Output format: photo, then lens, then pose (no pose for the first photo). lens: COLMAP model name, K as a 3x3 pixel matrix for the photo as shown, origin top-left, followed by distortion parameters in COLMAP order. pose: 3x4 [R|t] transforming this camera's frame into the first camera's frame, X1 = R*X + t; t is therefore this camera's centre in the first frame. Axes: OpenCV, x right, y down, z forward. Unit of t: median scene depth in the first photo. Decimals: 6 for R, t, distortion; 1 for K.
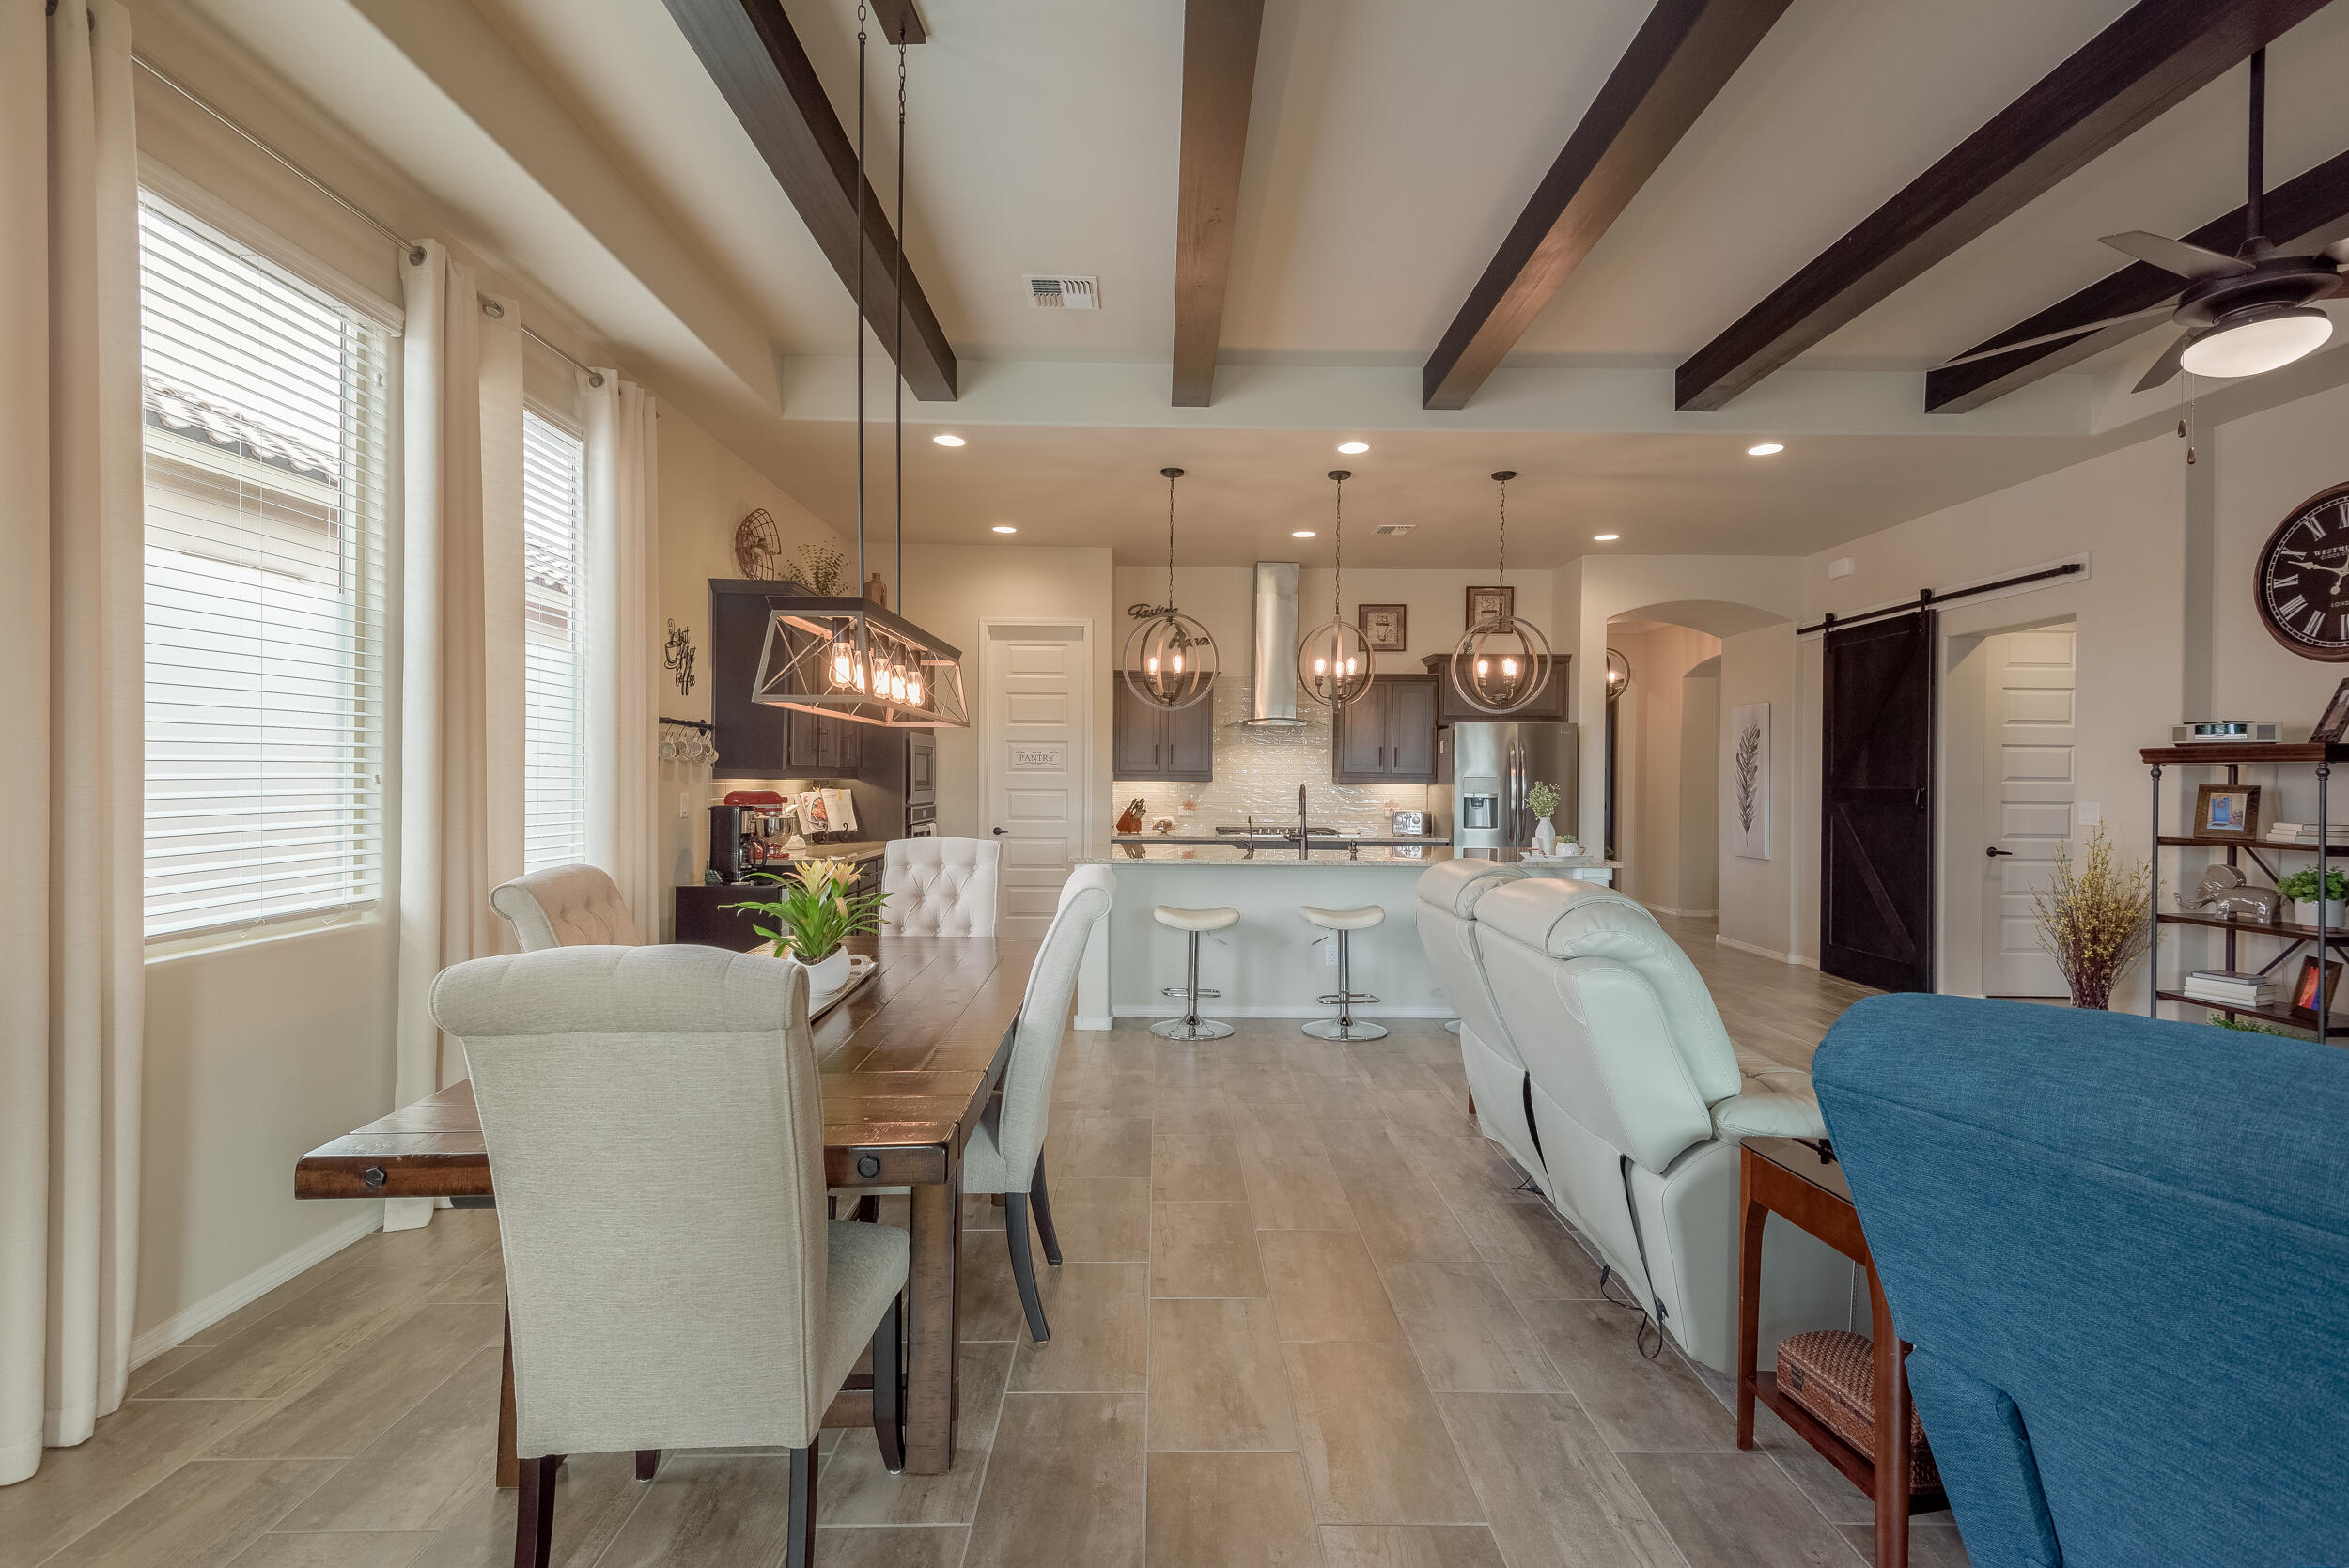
lens RADIAL K [[1068.0, 0, 1204.7], [0, 1068.0, 784.3], [0, 0, 1]] dist [-0.001969, -0.000763]
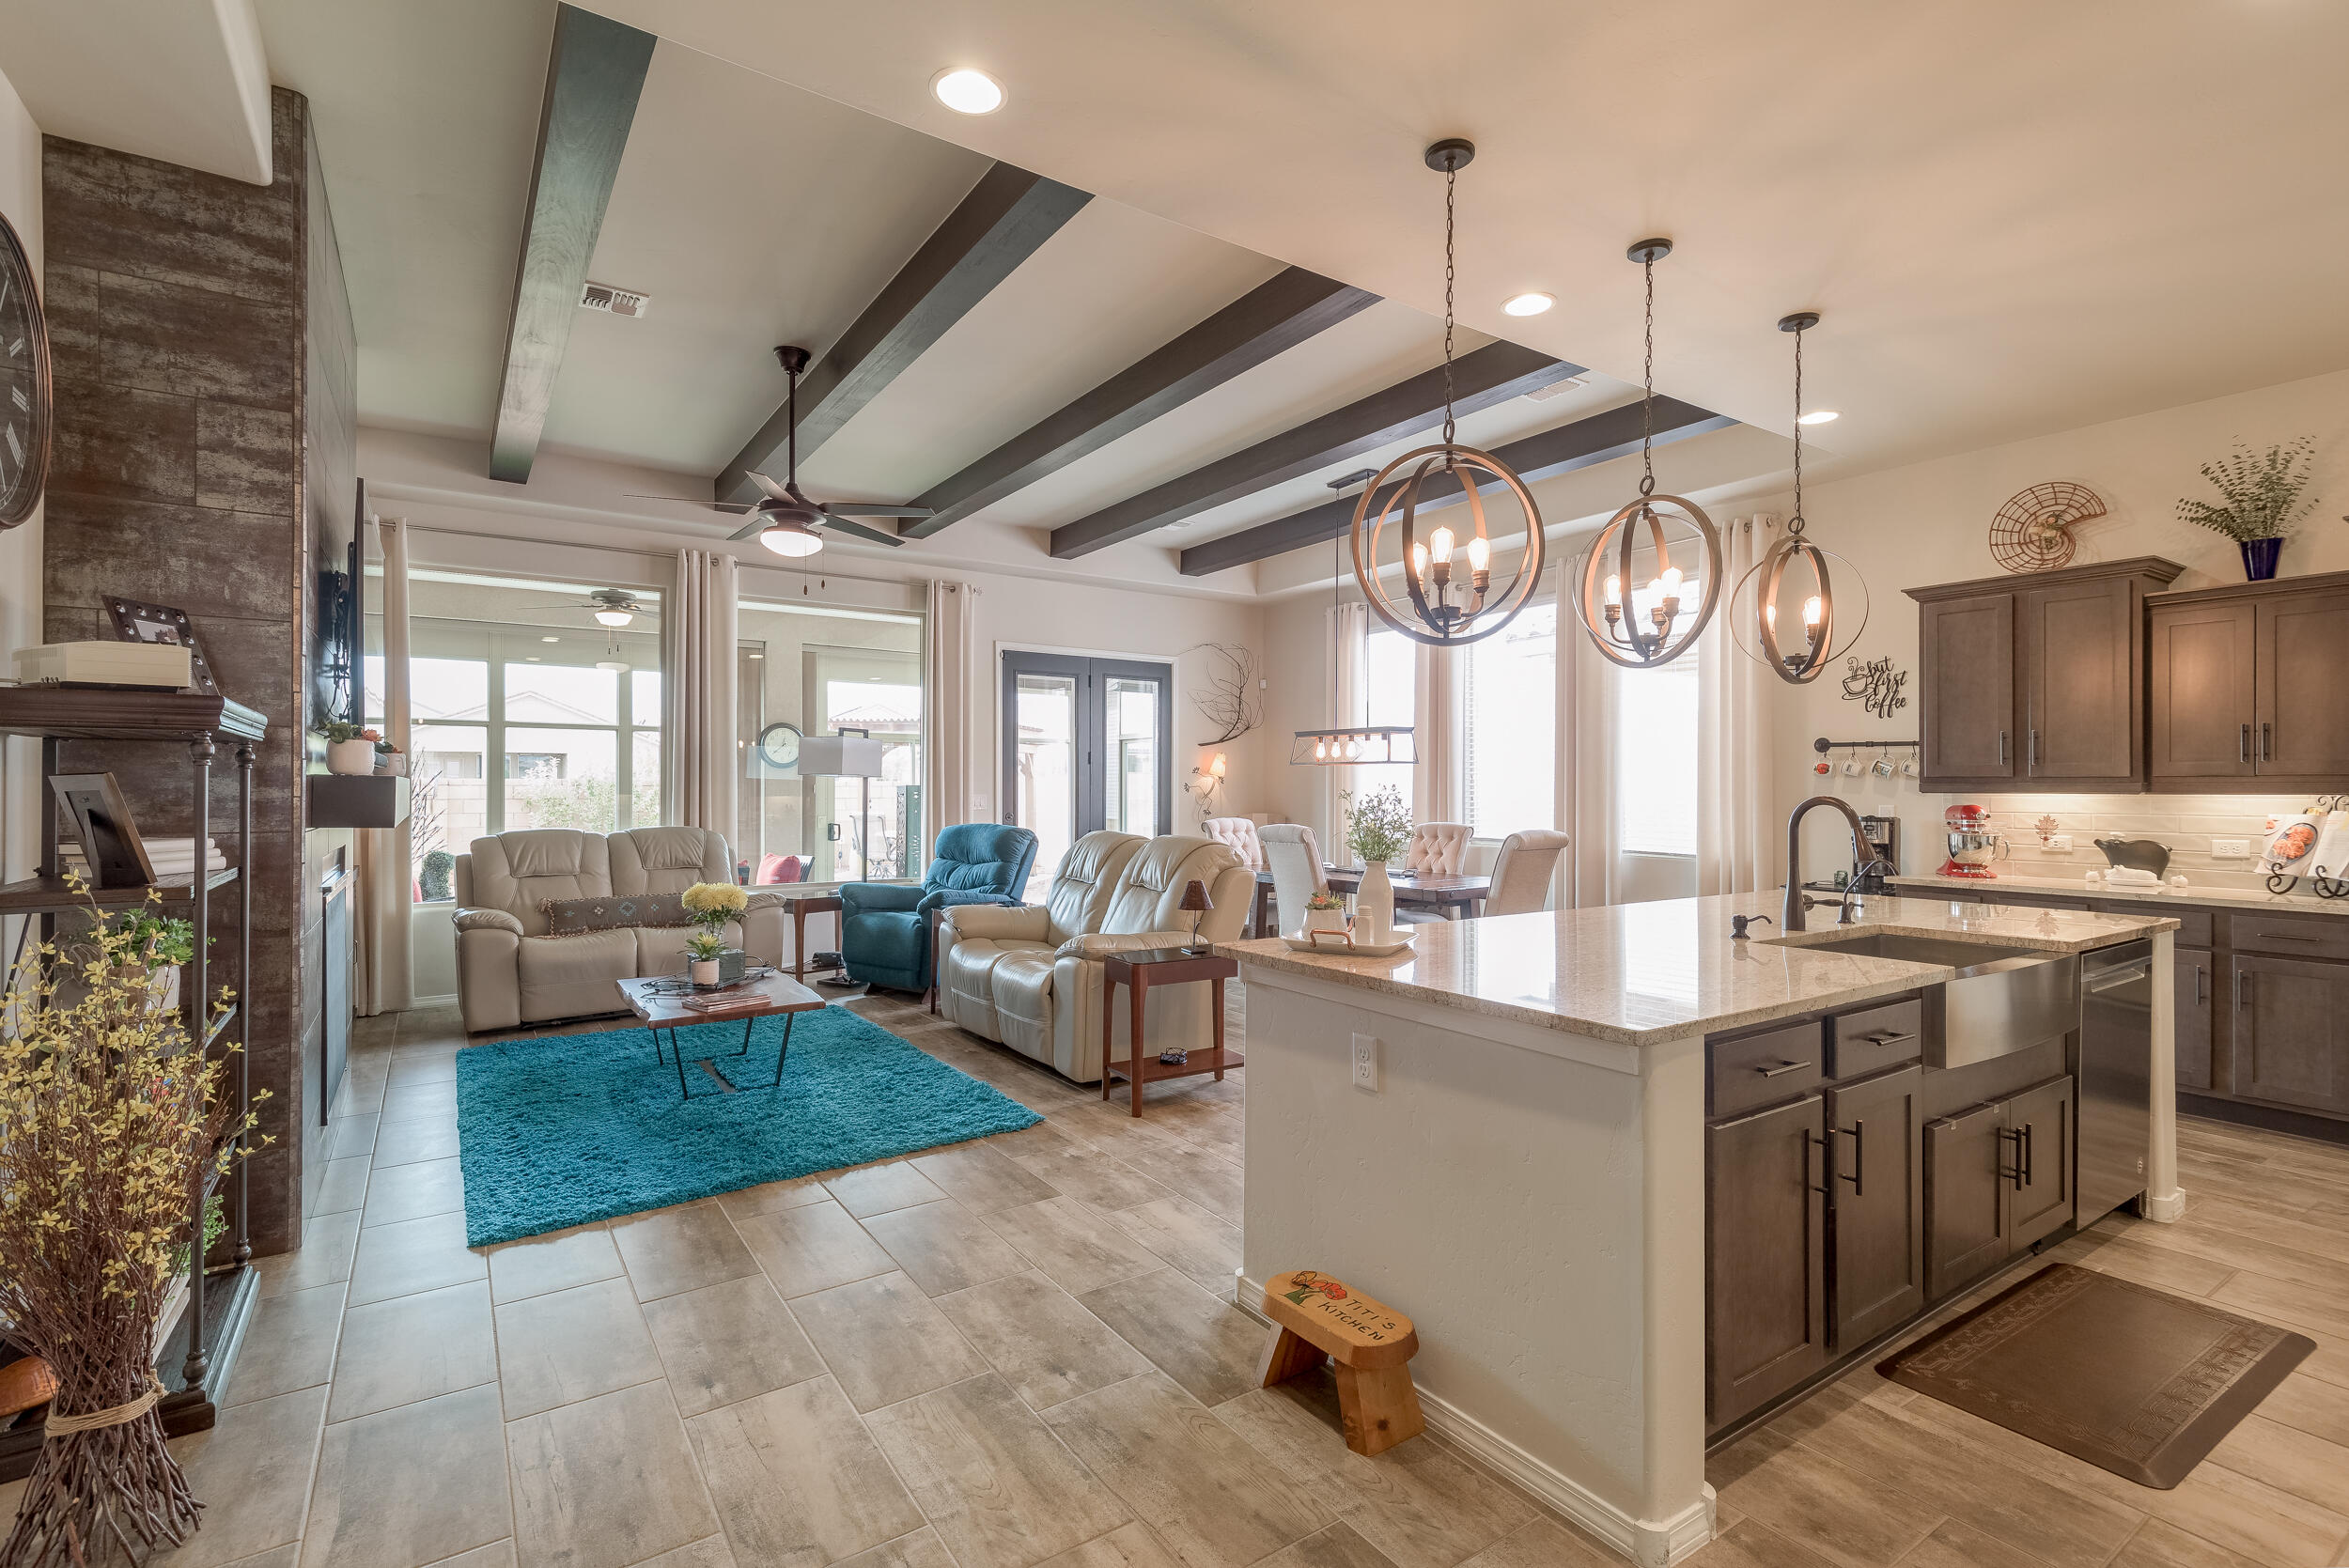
lens RADIAL K [[1082.1, 0, 1174.5], [0, 1082.1, 784.0], [0, 0, 1]] dist [0.026801, -0.009220]
pose [[-0.848647, -0.014764, -0.528753, 0.769694], [-0.013550, 0.999889, -0.006171, 0.001092], [0.528786, 0.001927, -0.848753, 1.653534]]
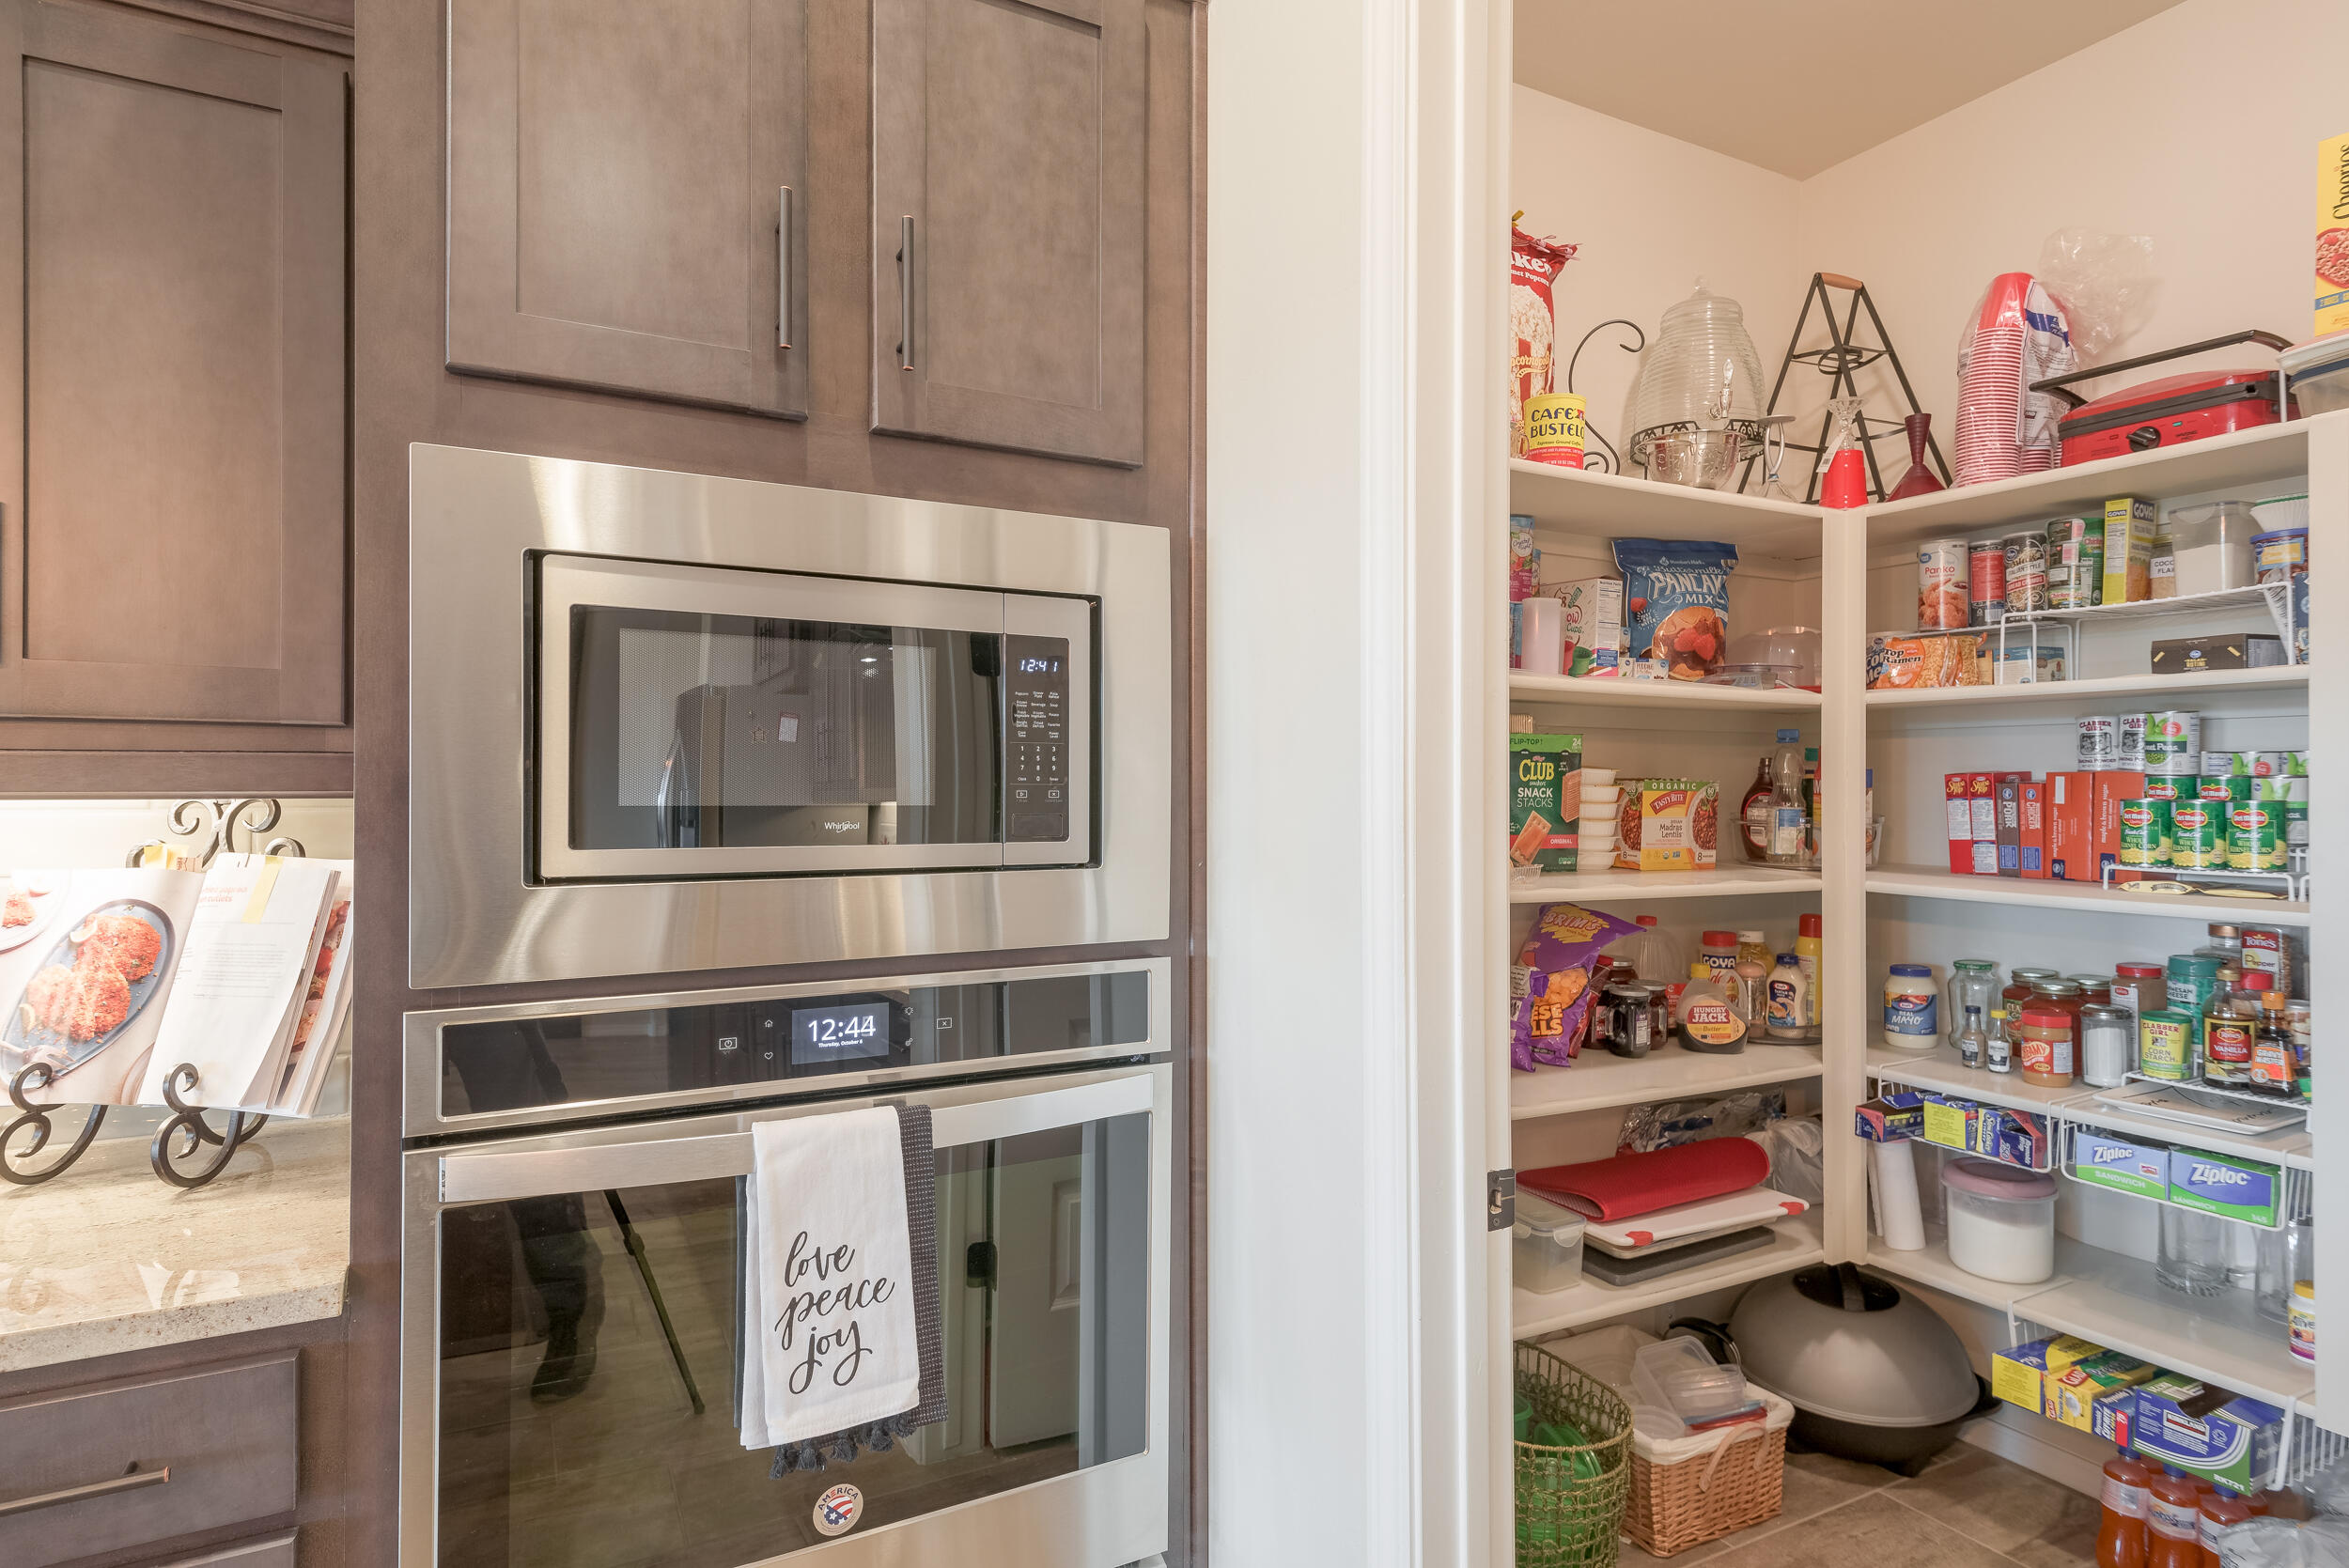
lens RADIAL K [[1350.8, 0, 1228.4], [0, 1350.8, 784.4], [0, 0, 1]] dist [0.053349, -0.048244]
pose [[0.447072, -0.014130, -0.894386, -0.114873], [-0.001772, 0.999859, -0.016682, -0.006757], [0.894496, 0.009042, 0.446984, 1.458523]]
